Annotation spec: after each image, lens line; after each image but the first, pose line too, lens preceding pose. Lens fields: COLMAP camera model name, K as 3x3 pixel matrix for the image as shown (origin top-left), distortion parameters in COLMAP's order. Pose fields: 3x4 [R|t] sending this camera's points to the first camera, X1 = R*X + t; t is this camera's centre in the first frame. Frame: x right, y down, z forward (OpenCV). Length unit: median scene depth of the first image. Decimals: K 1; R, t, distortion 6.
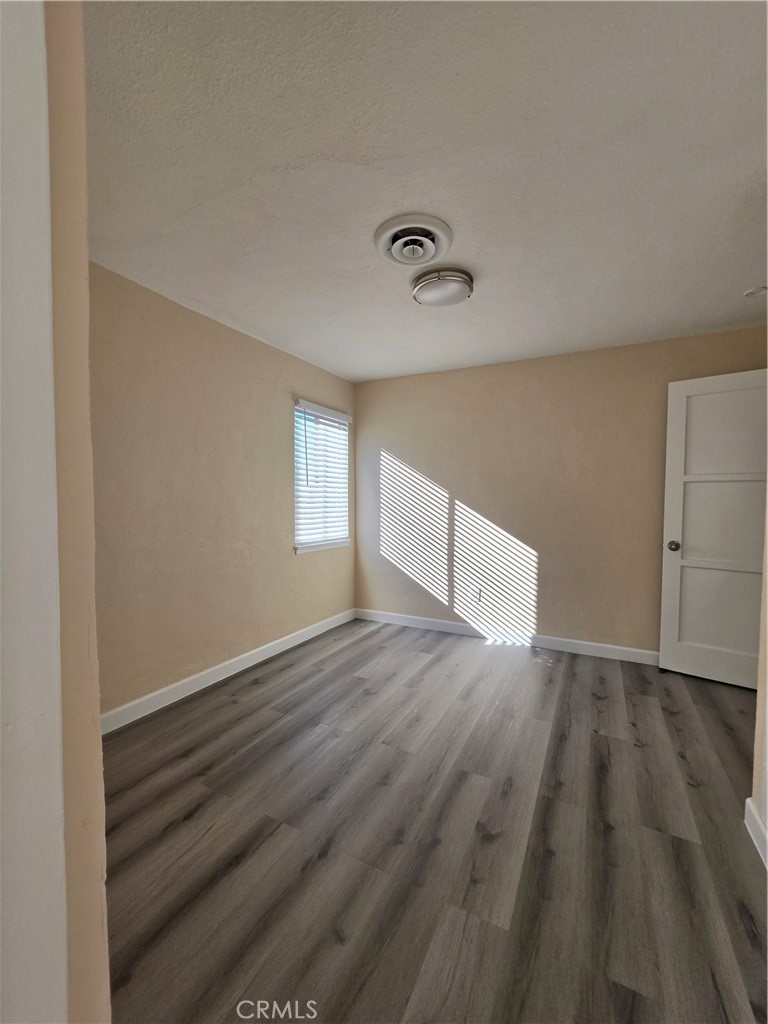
lens RADIAL K [[413.9, 0, 386.3], [0, 413.9, 516.0], [0, 0, 1]] dist [-0.002828, 0.000636]
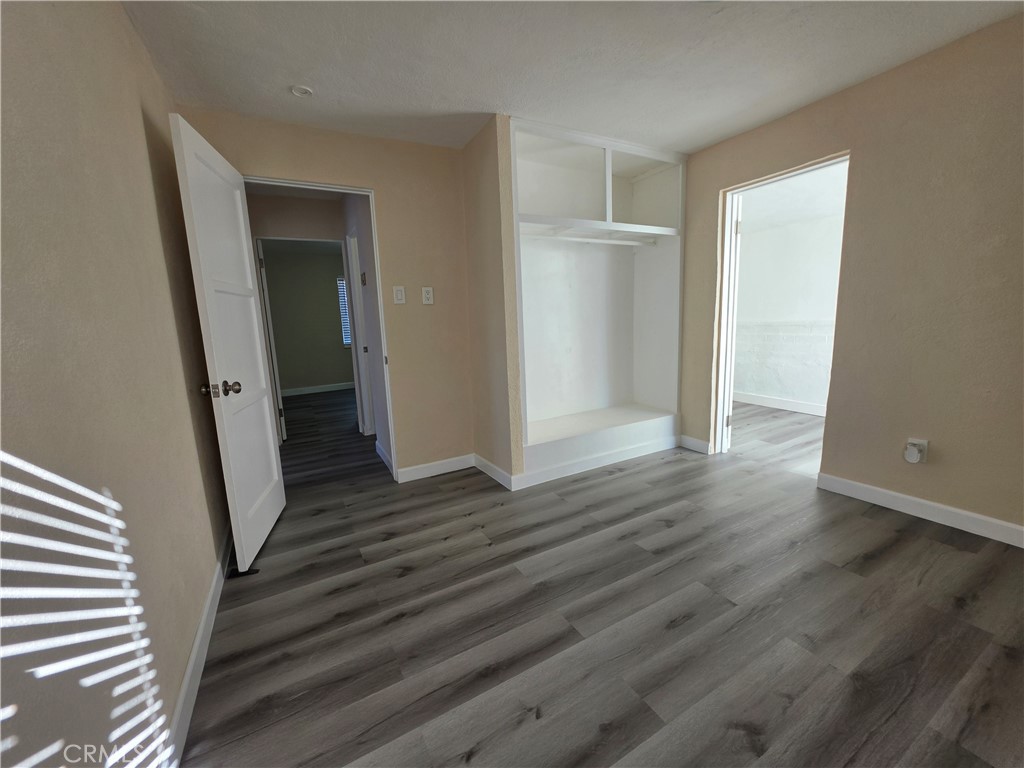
lens RADIAL K [[408.6, 0, 507.6], [0, 408.6, 383.2], [0, 0, 1]] dist [-0.008015, 0.000841]
pose [[-0.826877, -0.061694, 0.558989, -0.041588], [0.059507, 0.978786, 0.196051, -0.037215], [-0.559226, 0.195374, -0.805664, 1.300202]]
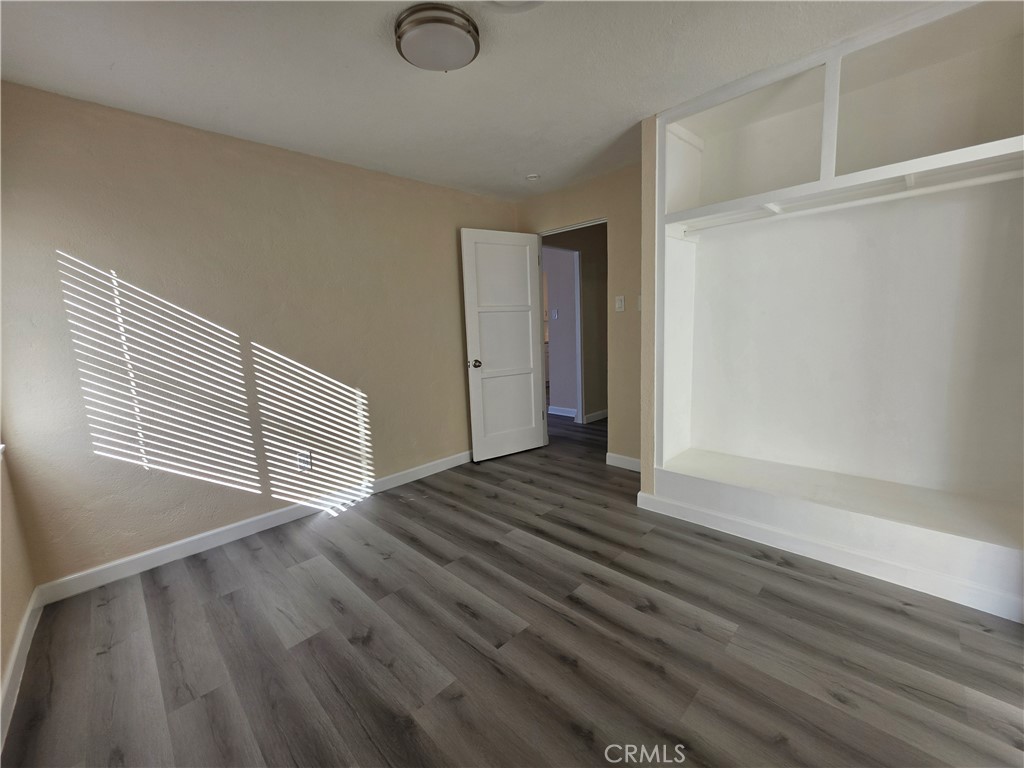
lens RADIAL K [[413.9, 0, 511.0], [0, 413.9, 378.8], [0, 0, 1]] dist [-0.002828, 0.000636]
pose [[0.308309, -0.143840, 0.940349, -0.472028], [0.086444, 0.988649, 0.122886, -0.027866], [-0.947350, 0.043401, 0.317244, 0.514267]]
